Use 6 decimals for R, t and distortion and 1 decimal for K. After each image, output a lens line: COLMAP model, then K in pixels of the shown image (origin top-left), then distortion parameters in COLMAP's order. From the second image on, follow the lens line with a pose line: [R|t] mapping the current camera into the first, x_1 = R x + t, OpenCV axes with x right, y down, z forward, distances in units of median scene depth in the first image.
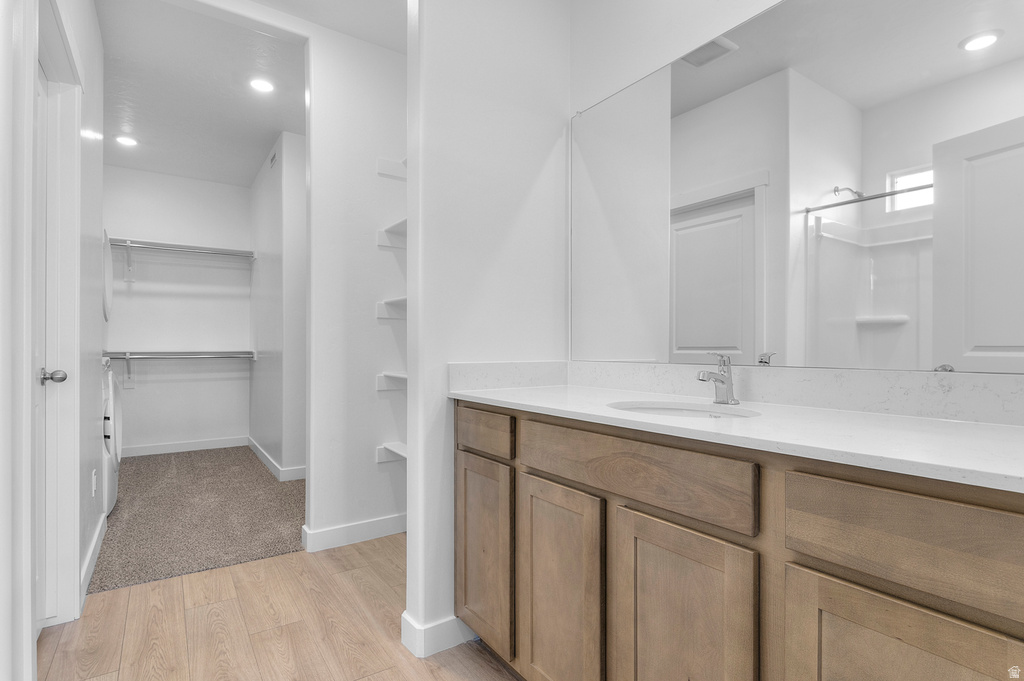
lens RADIAL K [[524.6, 0, 510.8], [0, 524.6, 346.1], [0, 0, 1]] dist [-0.002768, -0.000320]
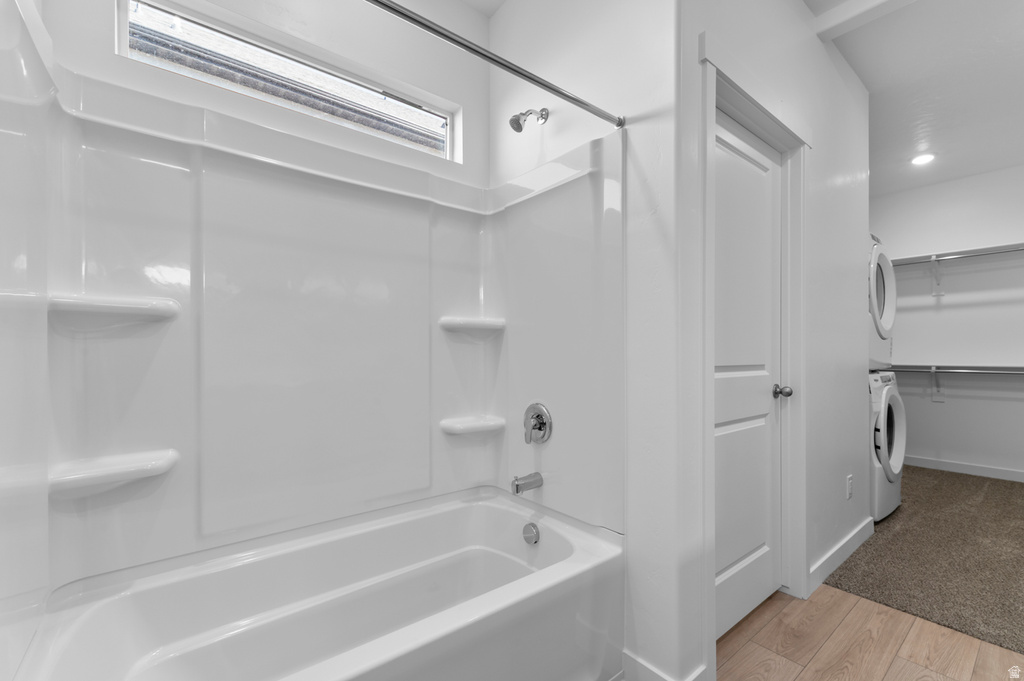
lens RADIAL K [[434.9, 0, 510.7], [0, 434.9, 354.8], [0, 0, 1]] dist [0.001241, 0.000208]
pose [[0.081204, -0.000732, -0.996697, 0.073081], [0.003846, 0.999993, -0.000421, -0.023158], [0.996690, -0.003799, 0.081206, 0.217926]]
